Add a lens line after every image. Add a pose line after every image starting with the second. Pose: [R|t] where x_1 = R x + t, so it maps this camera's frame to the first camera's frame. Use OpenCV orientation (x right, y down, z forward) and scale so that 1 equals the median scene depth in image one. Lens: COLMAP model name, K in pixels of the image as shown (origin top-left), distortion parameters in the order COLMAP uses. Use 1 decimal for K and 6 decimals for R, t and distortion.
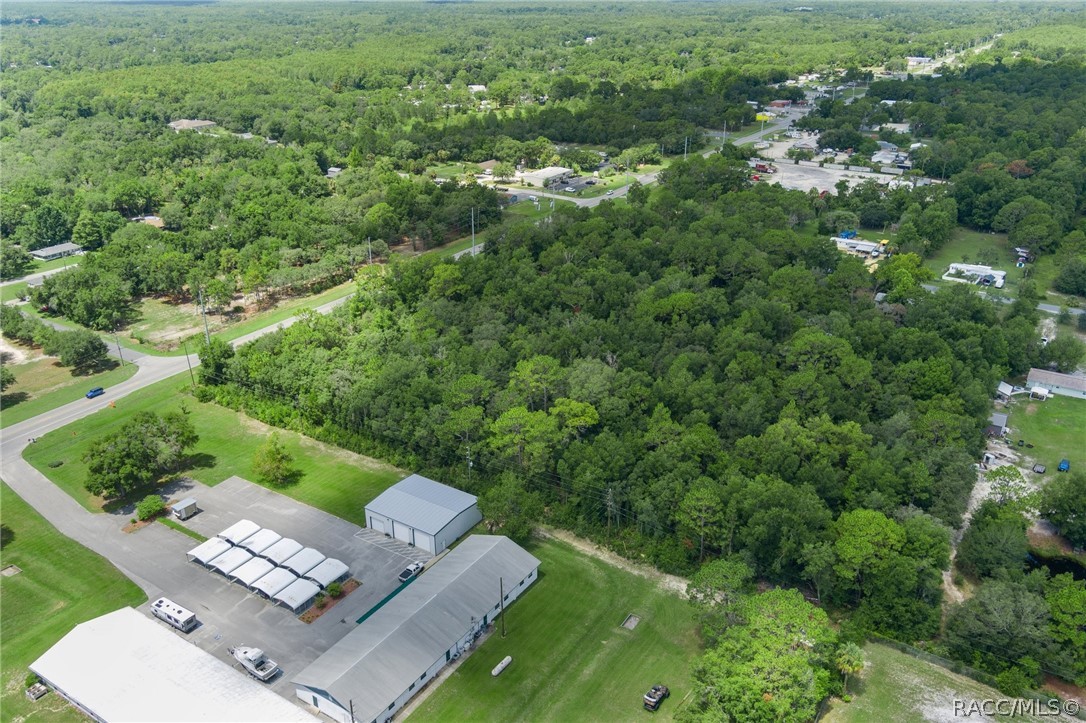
lens RADIAL K [[876.9, 0, 543.0], [0, 876.9, 361.5], [0, 0, 1]] dist [-0.003091, 0.009727]
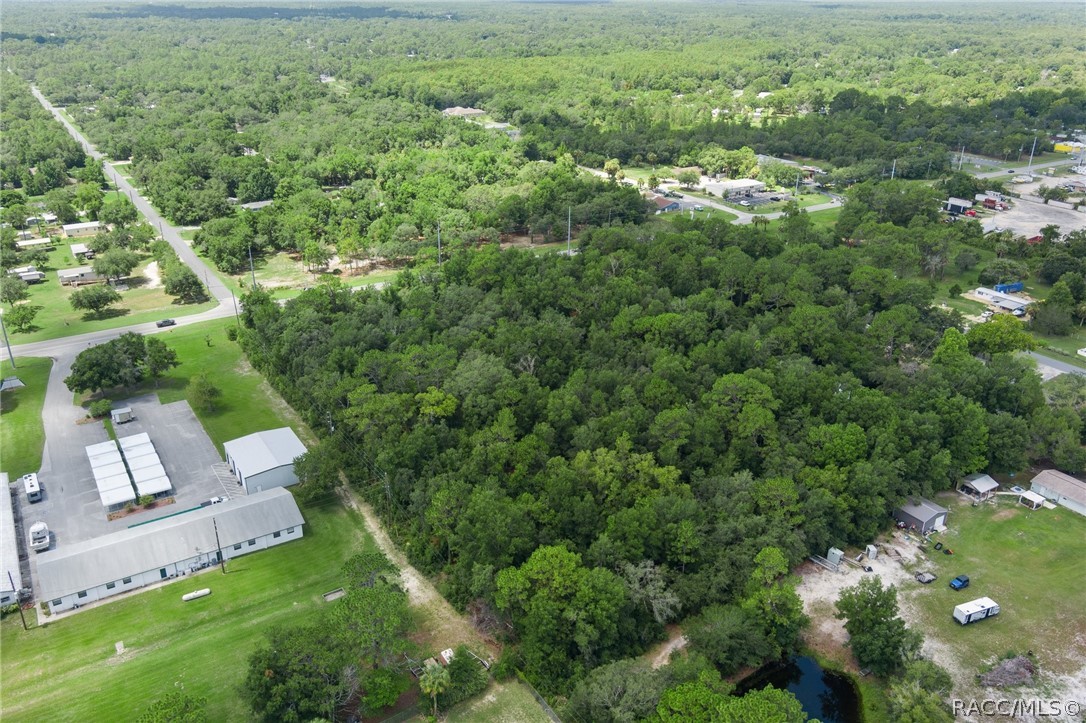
lens RADIAL K [[876.9, 0, 543.0], [0, 876.9, 361.5], [0, 0, 1]] dist [-0.003091, 0.009727]
pose [[0.907248, 0.174324, -0.382770, 0.233616], [-0.175381, 0.983966, 0.032434, -0.019181], [0.382286, 0.037705, 0.923274, 0.039757]]
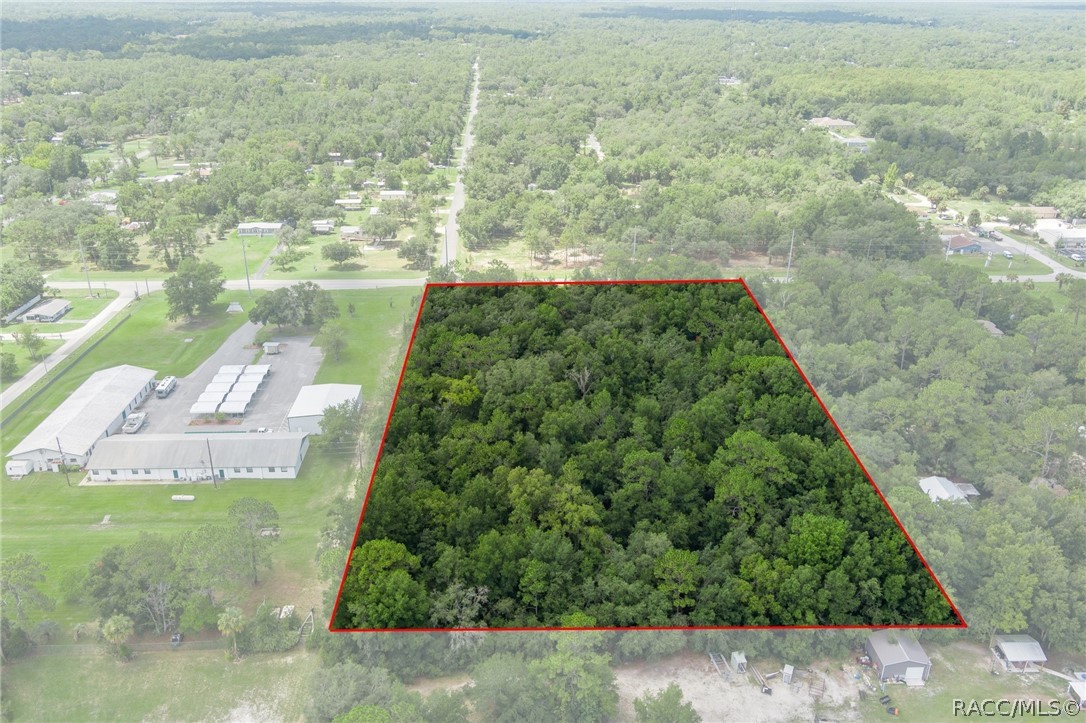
lens RADIAL K [[876.9, 0, 543.0], [0, 876.9, 361.5], [0, 0, 1]] dist [-0.003091, 0.009727]
pose [[0.575069, 0.330847, -0.748222, 0.381315], [-0.333857, 0.929864, 0.154570, -0.074648], [0.746884, 0.160911, 0.645192, 0.165120]]
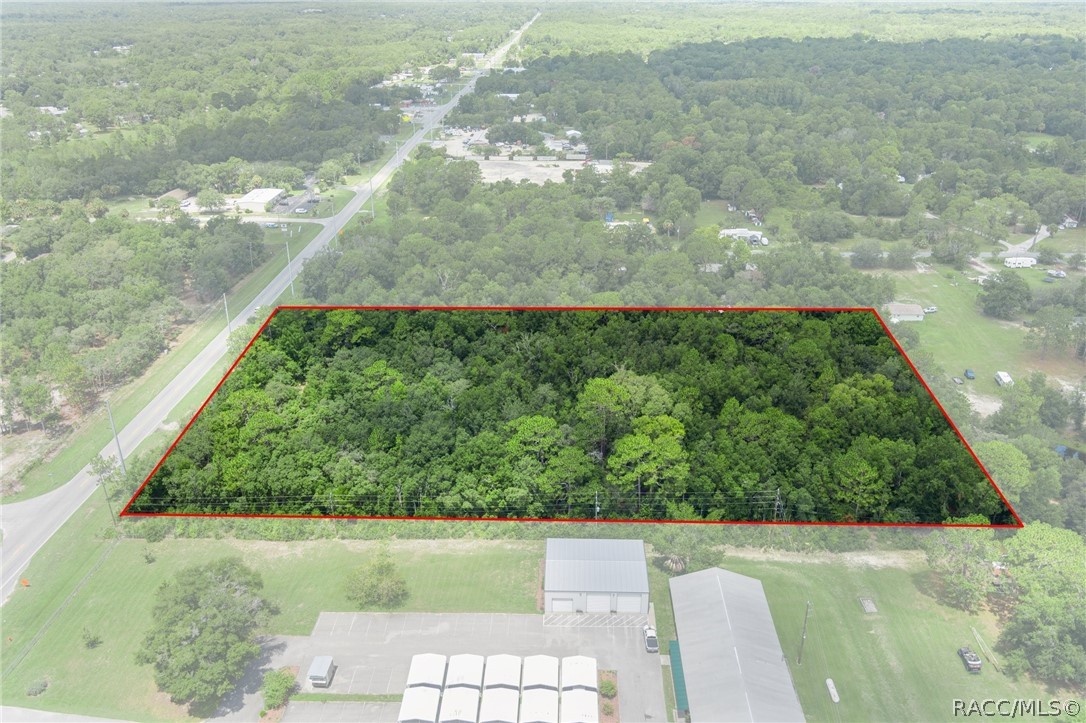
lens RADIAL K [[876.9, 0, 543.0], [0, 876.9, 361.5], [0, 0, 1]] dist [-0.003091, 0.009727]
pose [[0.856257, -0.206519, 0.473471, -0.223317], [0.207549, 0.976907, 0.050762, -0.038232], [-0.473020, 0.054803, 0.879346, 0.091381]]
